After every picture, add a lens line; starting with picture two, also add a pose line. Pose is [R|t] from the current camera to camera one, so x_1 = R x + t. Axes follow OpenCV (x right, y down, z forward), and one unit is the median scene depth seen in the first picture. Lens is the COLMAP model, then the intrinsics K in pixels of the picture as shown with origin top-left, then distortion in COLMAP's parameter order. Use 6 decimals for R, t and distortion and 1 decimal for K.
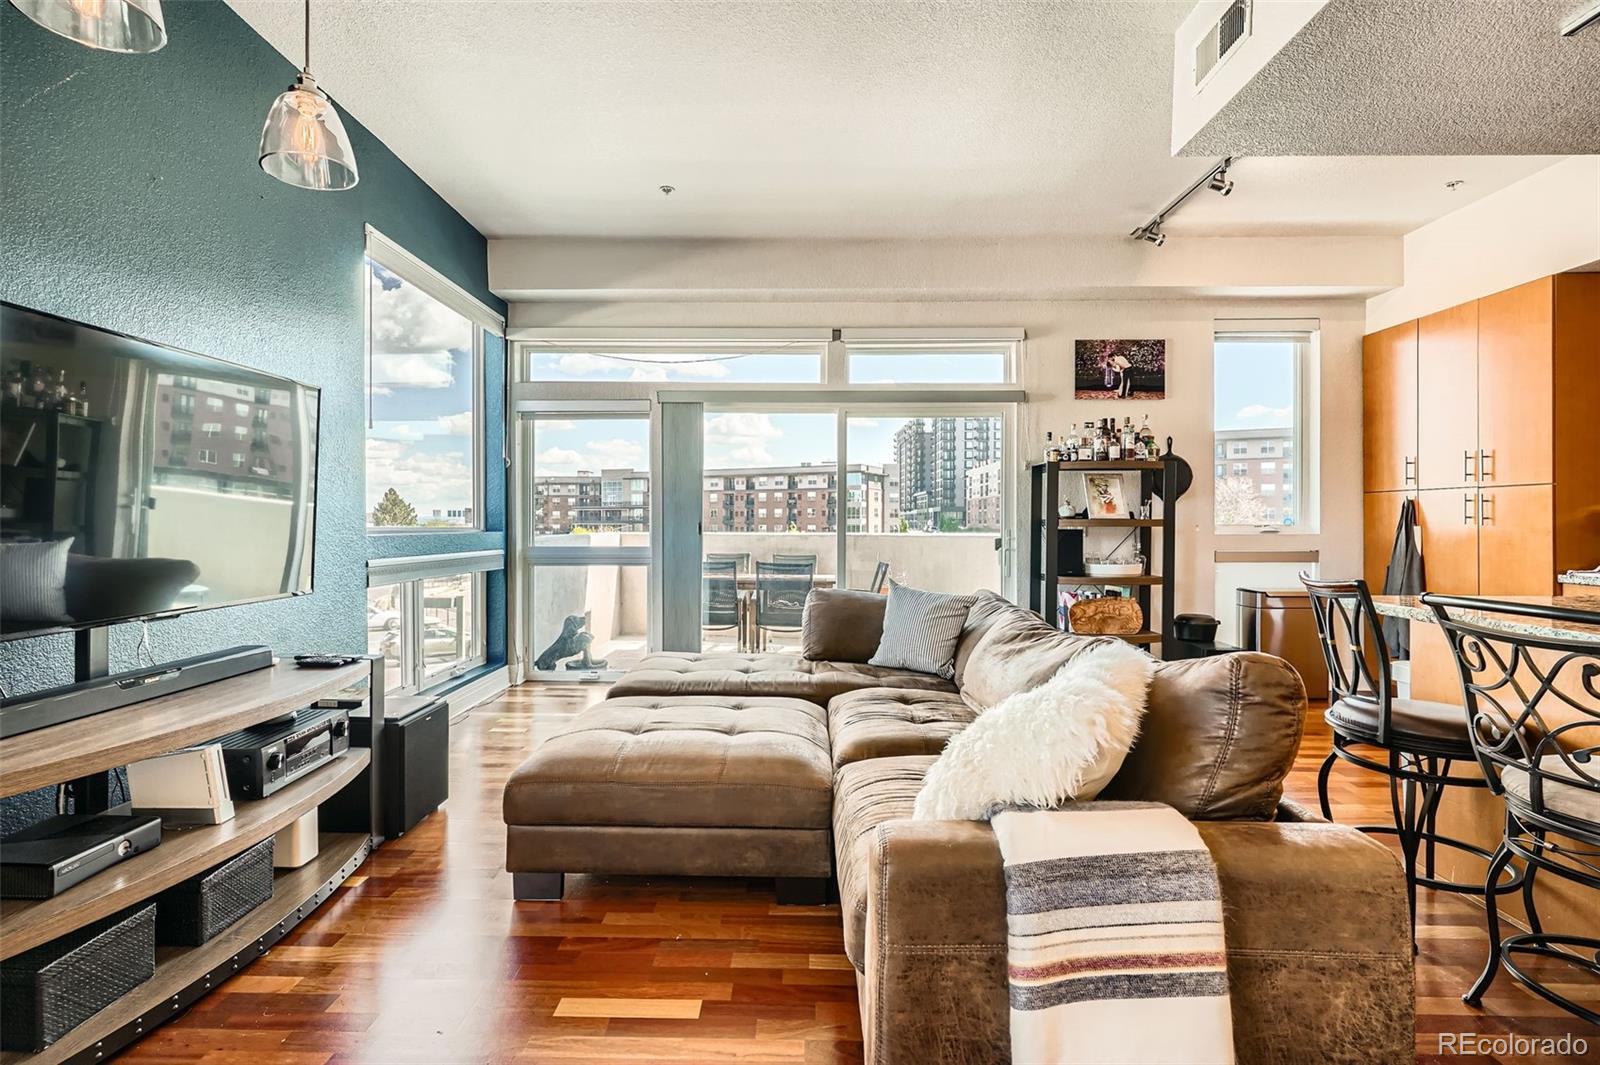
lens RADIAL K [[760.3, 0, 785.1], [0, 760.3, 525.4], [0, 0, 1]] dist [0.002839, -0.000487]
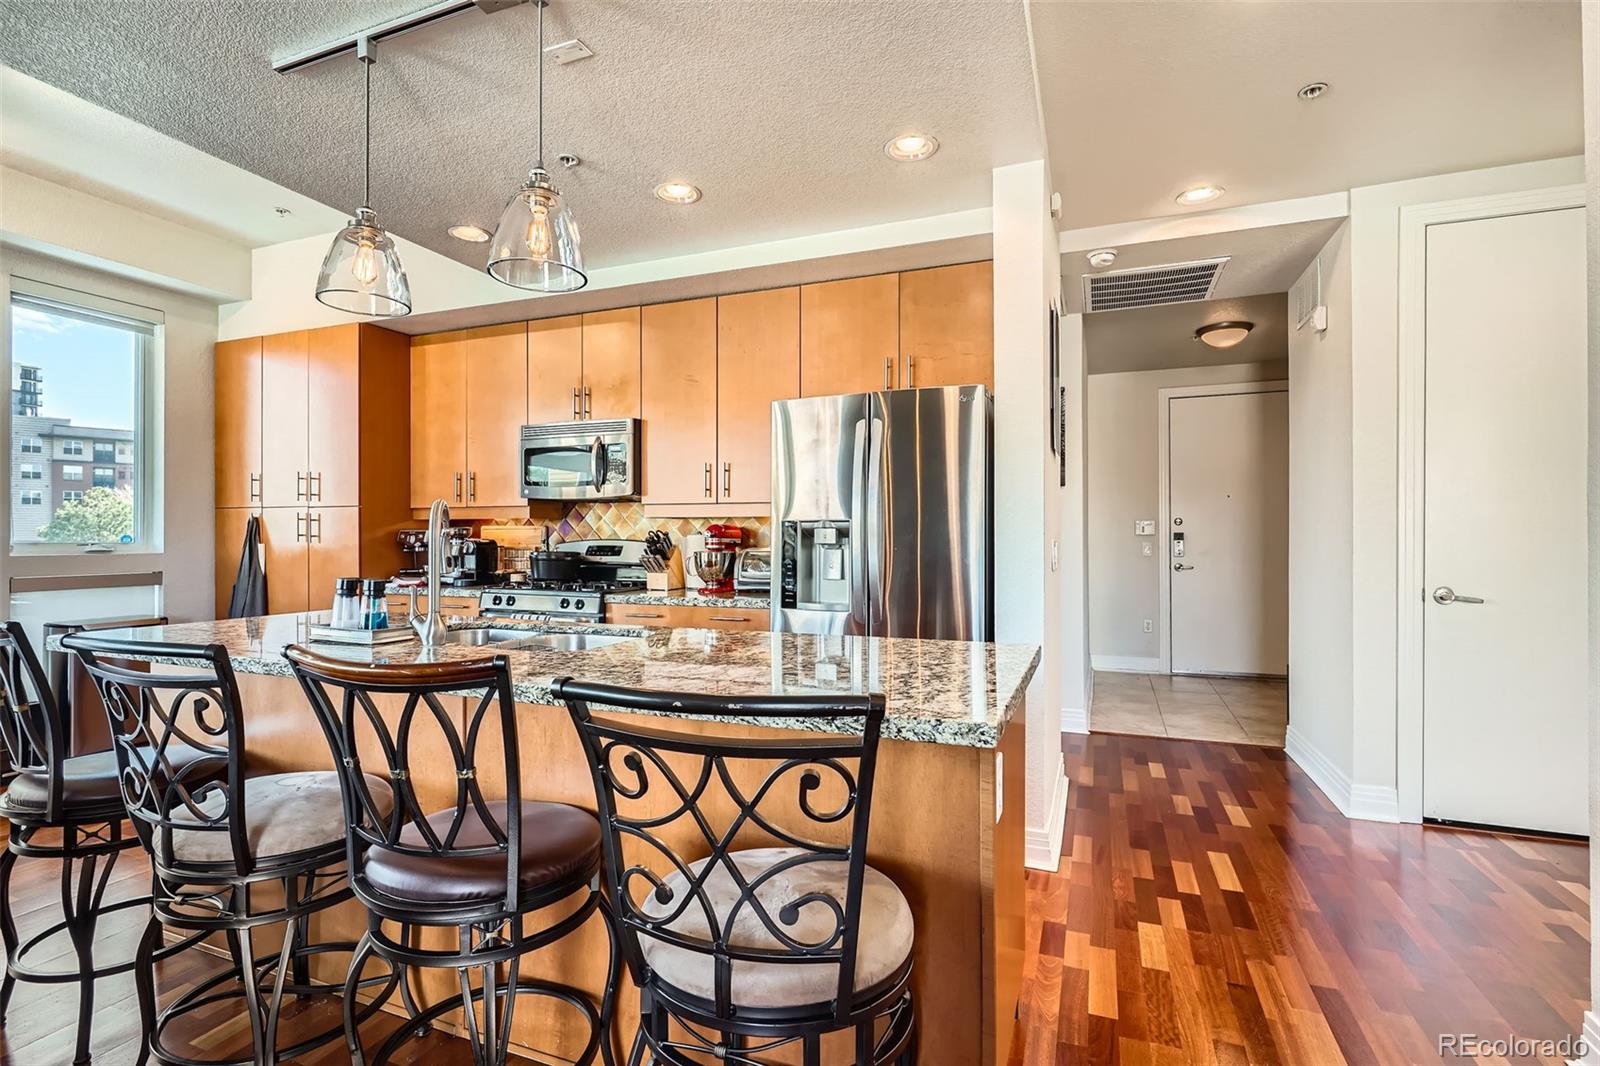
lens RADIAL K [[763.5, 0, 791.5], [0, 763.5, 529.8], [0, 0, 1]] dist [0.003004, -0.000124]
pose [[0.355714, 0.009477, 0.934547, 0.132498], [0.002039, 0.999938, -0.010917, -0.004452], [-0.934593, 0.005789, 0.355673, -0.006410]]
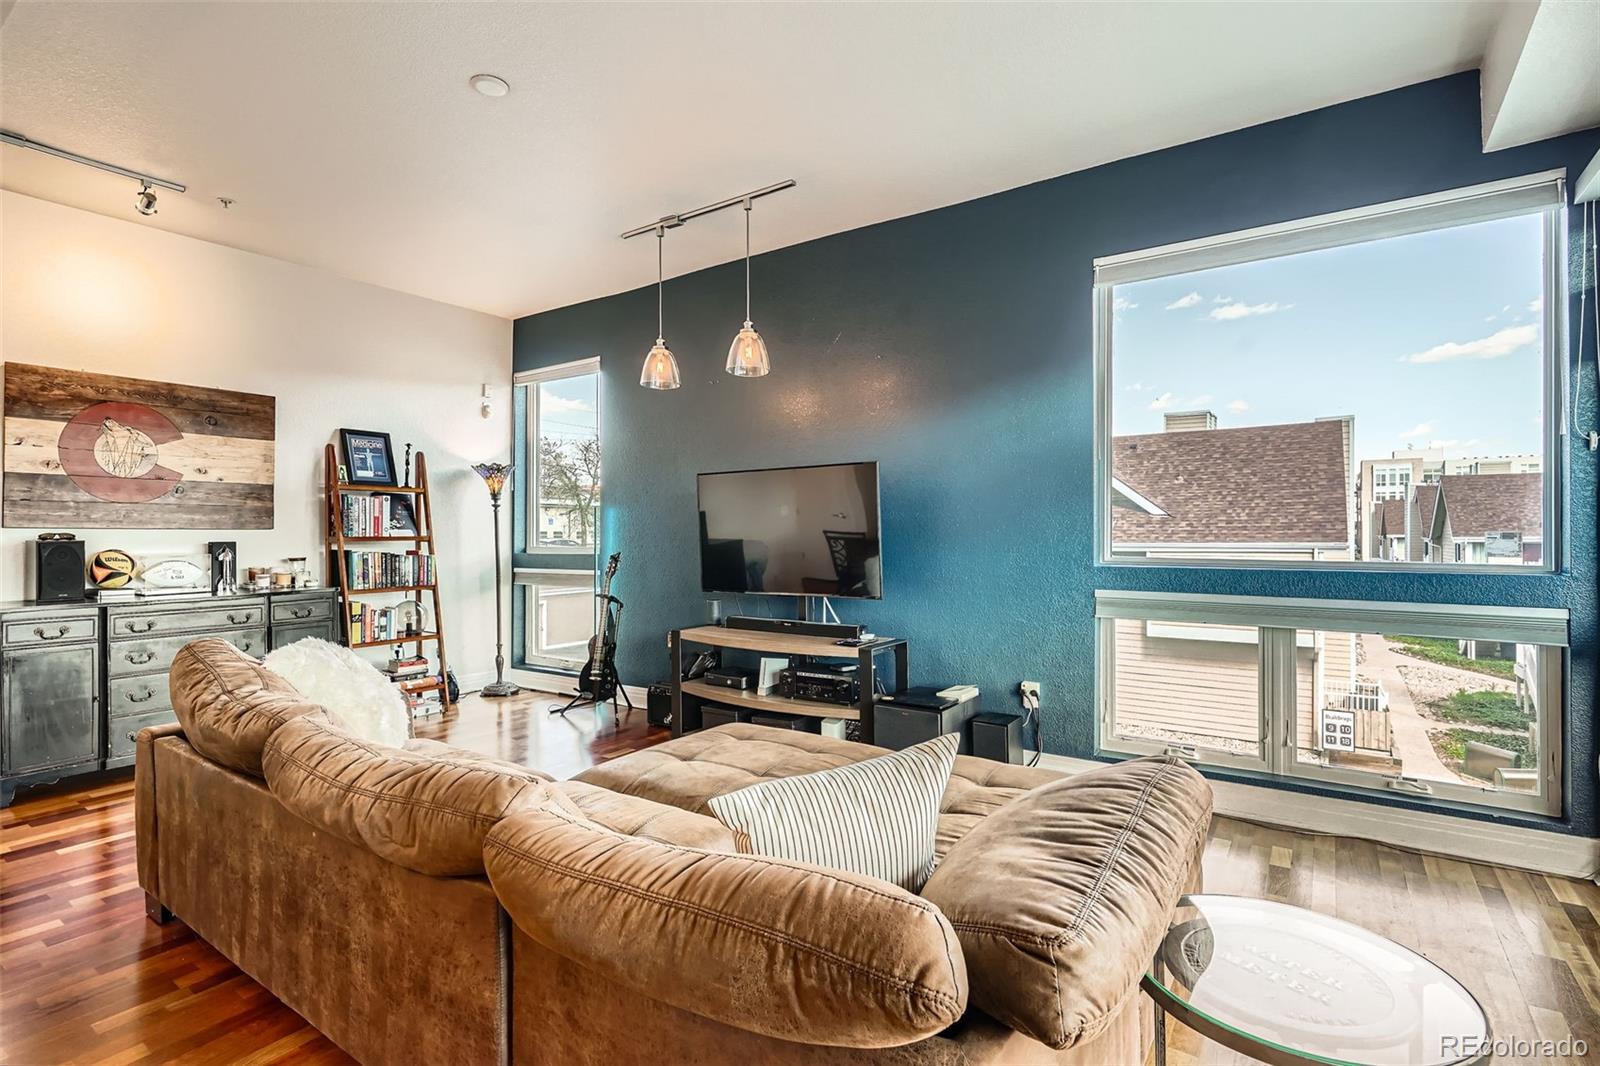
lens RADIAL K [[773.9, 0, 788.8], [0, 773.9, 531.0], [0, 0, 1]] dist [-0.001056, 0.000576]
pose [[-0.559544, -0.000804, -0.828800, 0.391558], [-0.000348, 1.000000, -0.000735, -0.023544], [0.828800, -0.000123, -0.559544, 0.907862]]
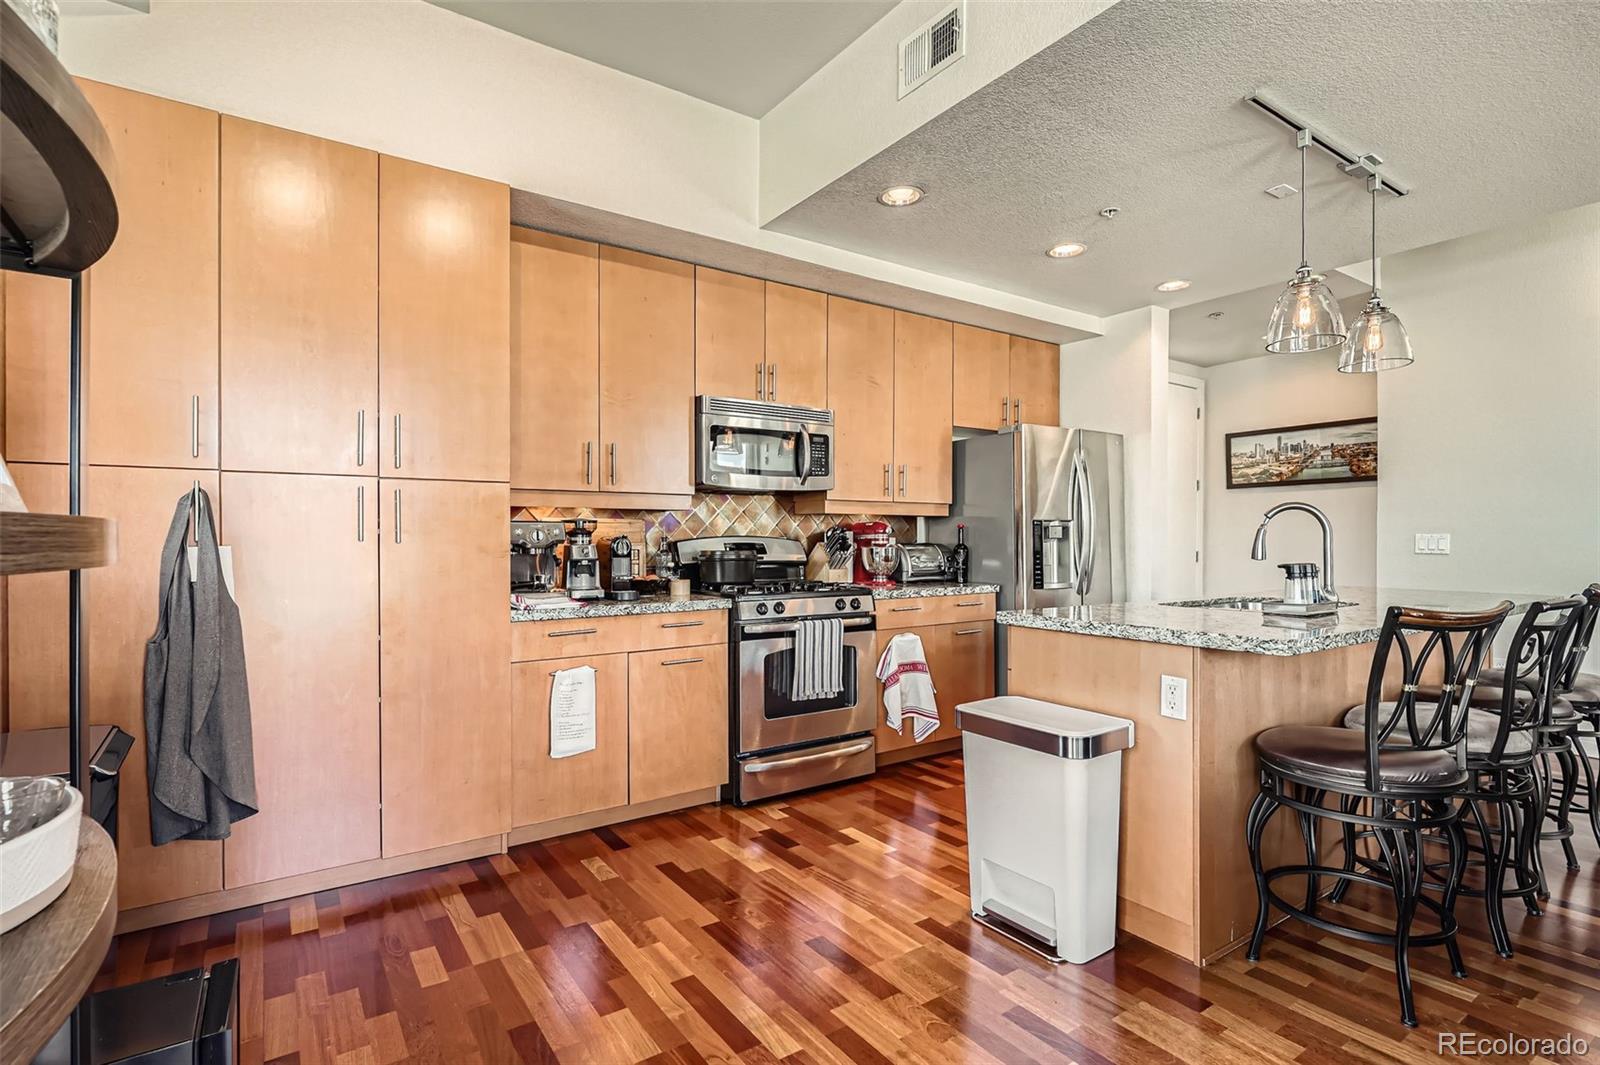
lens RADIAL K [[769.1, 0, 785.9], [0, 769.1, 529.3], [0, 0, 1]] dist [0.003083, -0.000303]
pose [[-0.582247, 0.009483, 0.812956, 0.219539], [0.004237, 0.999954, -0.008630, -0.003264], [-0.813001, -0.001580, -0.582261, 0.955096]]
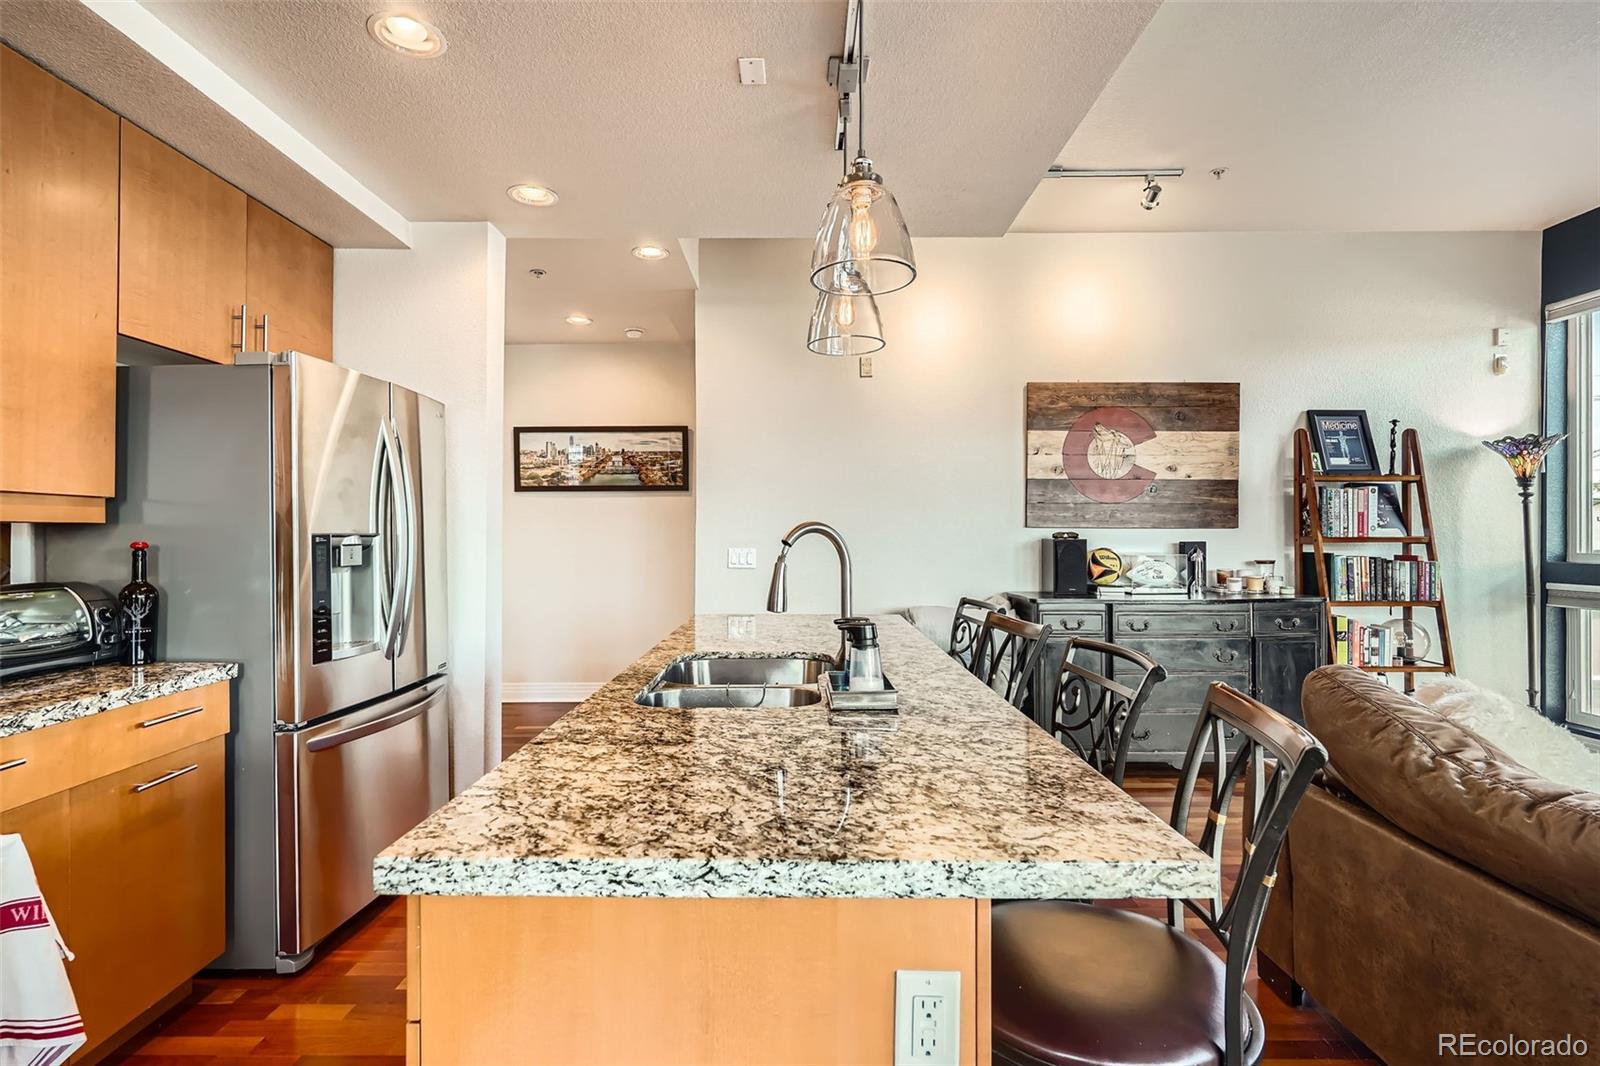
lens RADIAL K [[773.9, 0, 788.8], [0, 773.9, 531.0], [0, 0, 1]] dist [-0.001056, 0.000576]
pose [[-0.999883, 0.000201, -0.015280, 0.478581], [0.000232, 0.999998, -0.002048, -0.021387], [0.015280, -0.002051, -0.999881, 0.699218]]
